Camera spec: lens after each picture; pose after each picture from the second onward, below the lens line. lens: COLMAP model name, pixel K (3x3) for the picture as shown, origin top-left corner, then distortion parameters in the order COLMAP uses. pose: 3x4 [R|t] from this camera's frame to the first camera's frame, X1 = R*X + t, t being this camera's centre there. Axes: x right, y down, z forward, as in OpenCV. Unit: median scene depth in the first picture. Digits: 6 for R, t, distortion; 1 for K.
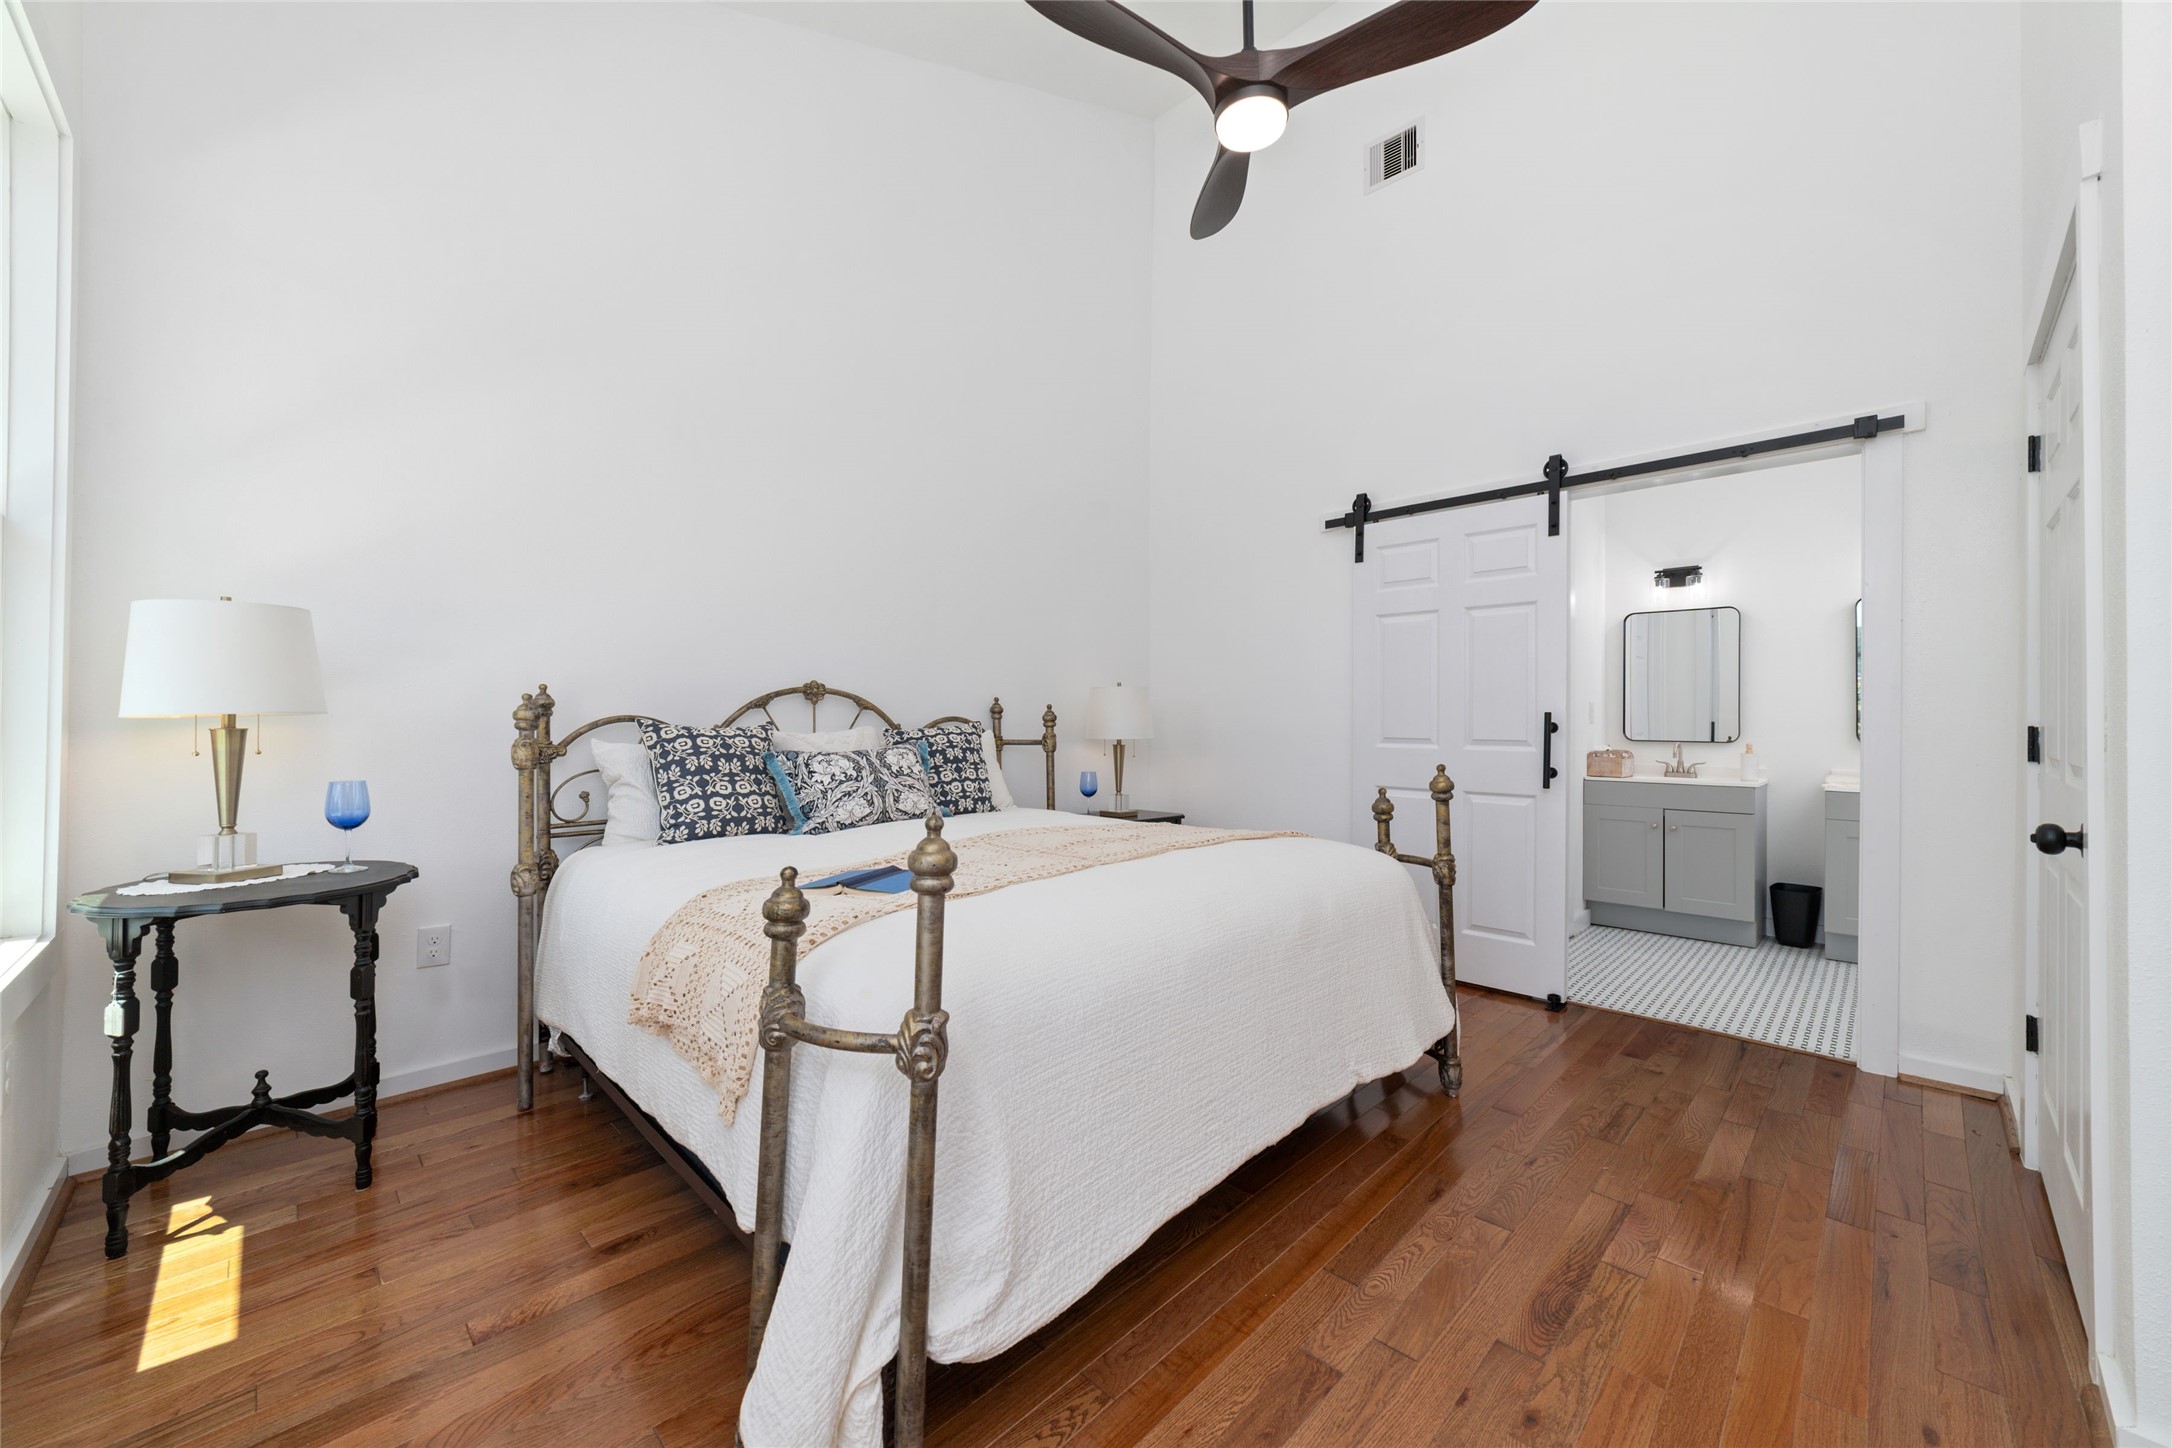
lens RADIAL K [[806.0, 0, 1082.7], [0, 806.0, 696.1], [0, 0, 1]] dist [0.000807, 0.000153]
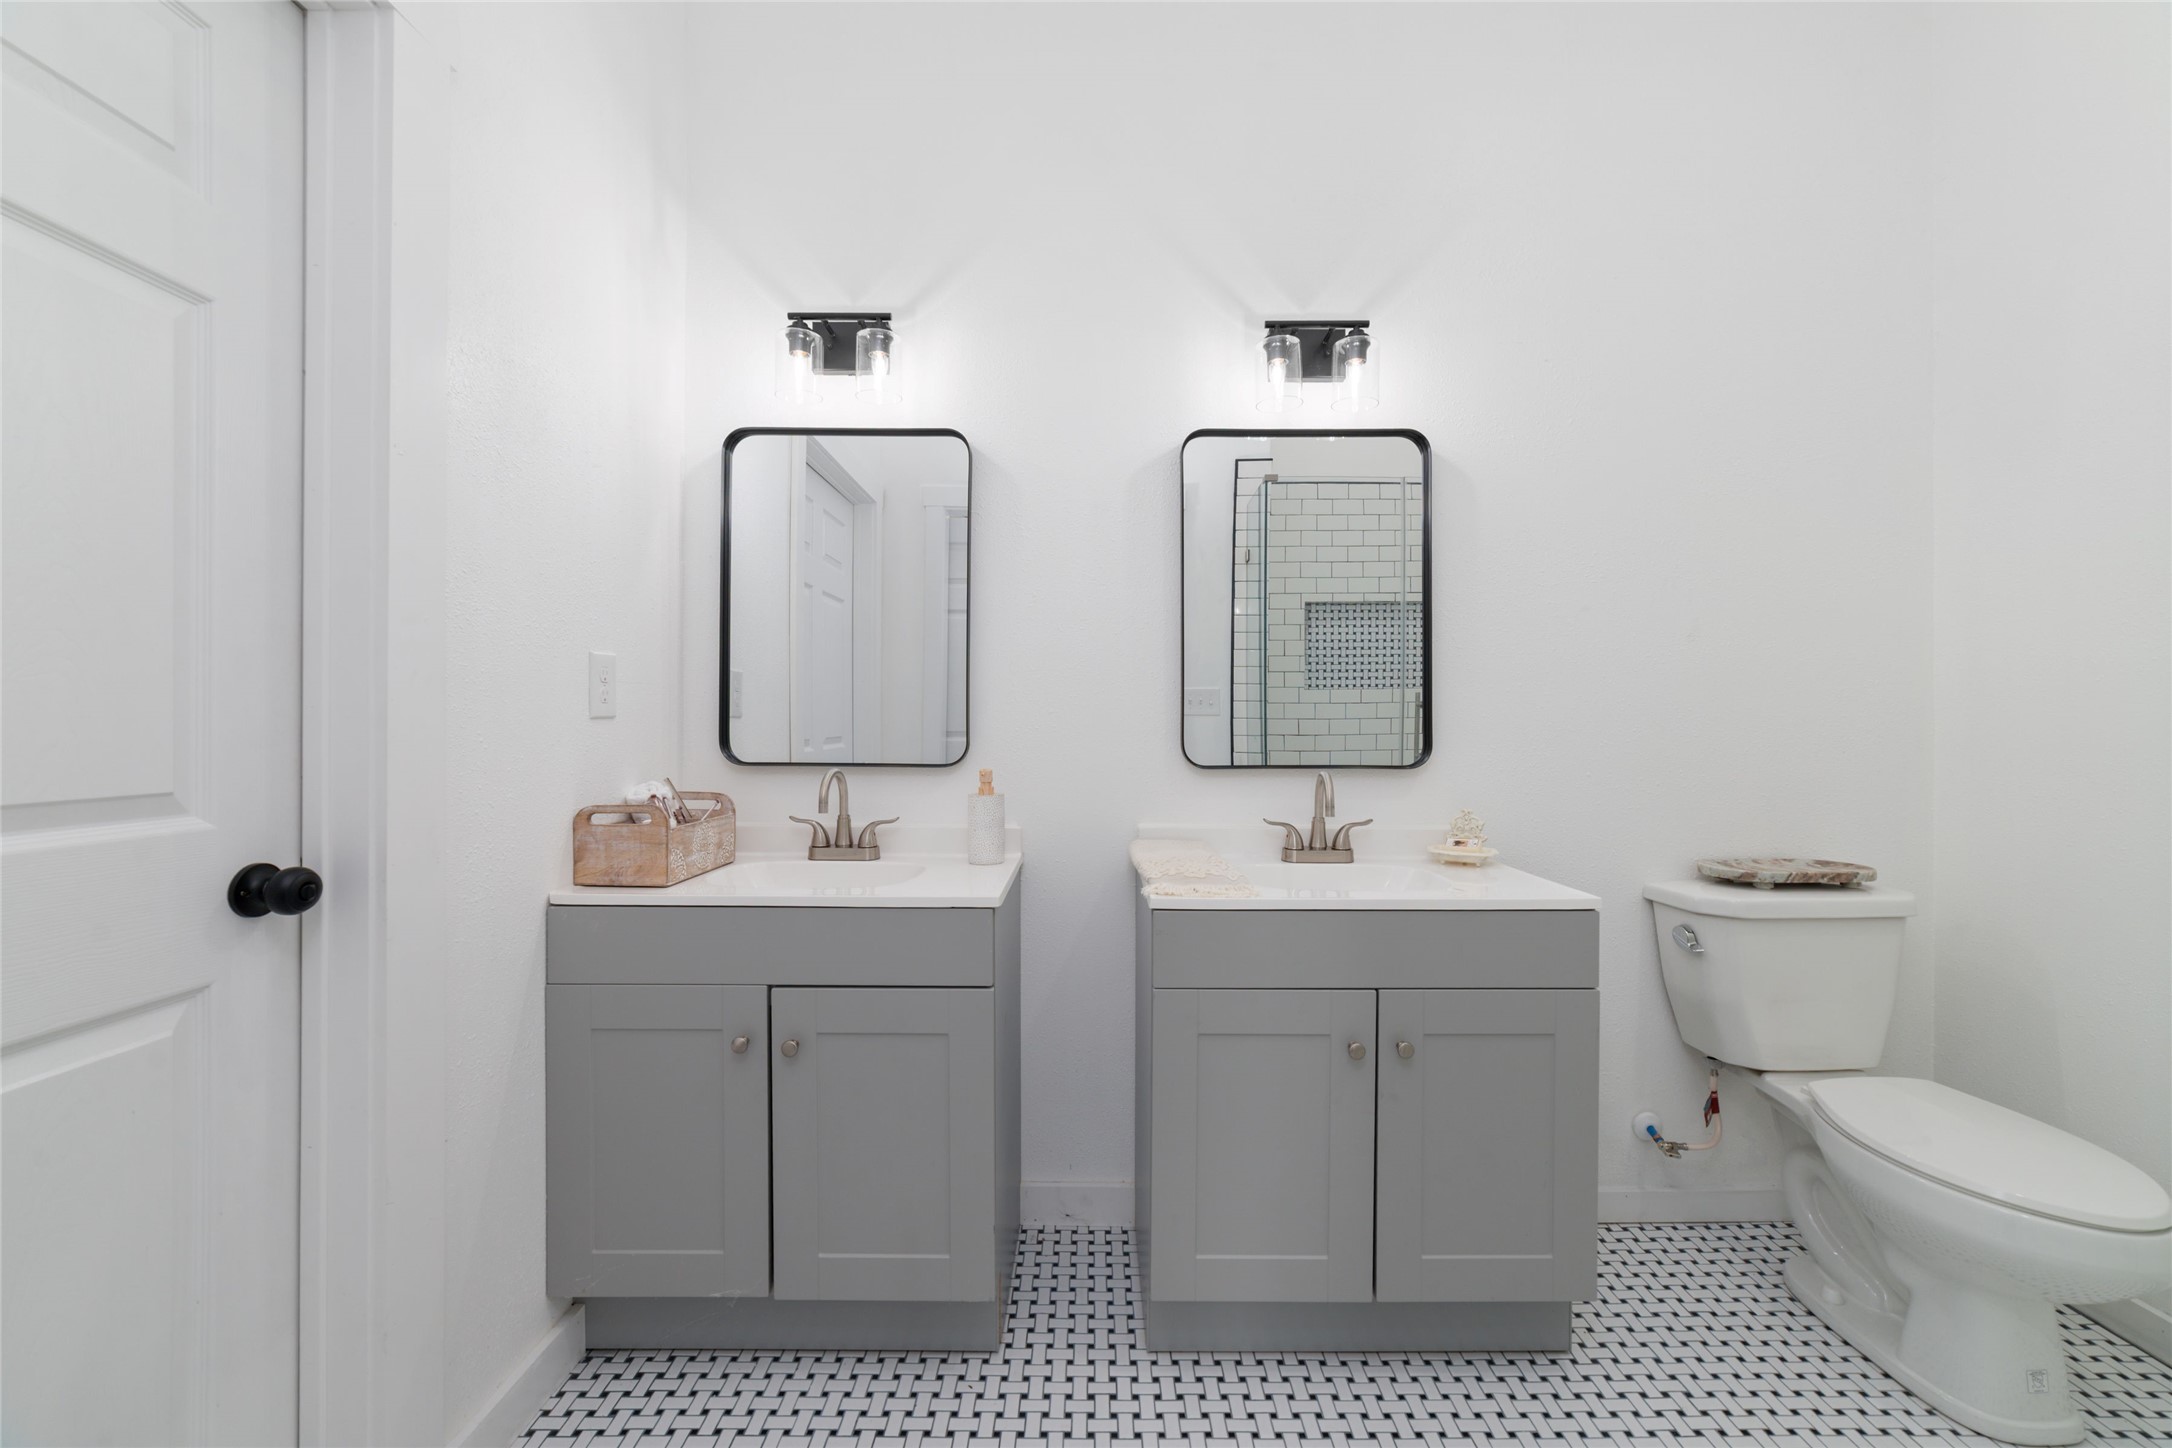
lens RADIAL K [[832.5, 0, 1090.6], [0, 832.5, 719.0], [0, 0, 1]] dist [-0.028587, 0.012344]
pose [[0.703945, -0.013165, 0.710133, 0.543551], [0.002148, 0.999863, 0.016408, 0.029720], [-0.710251, -0.010025, 0.703877, 0.640181]]
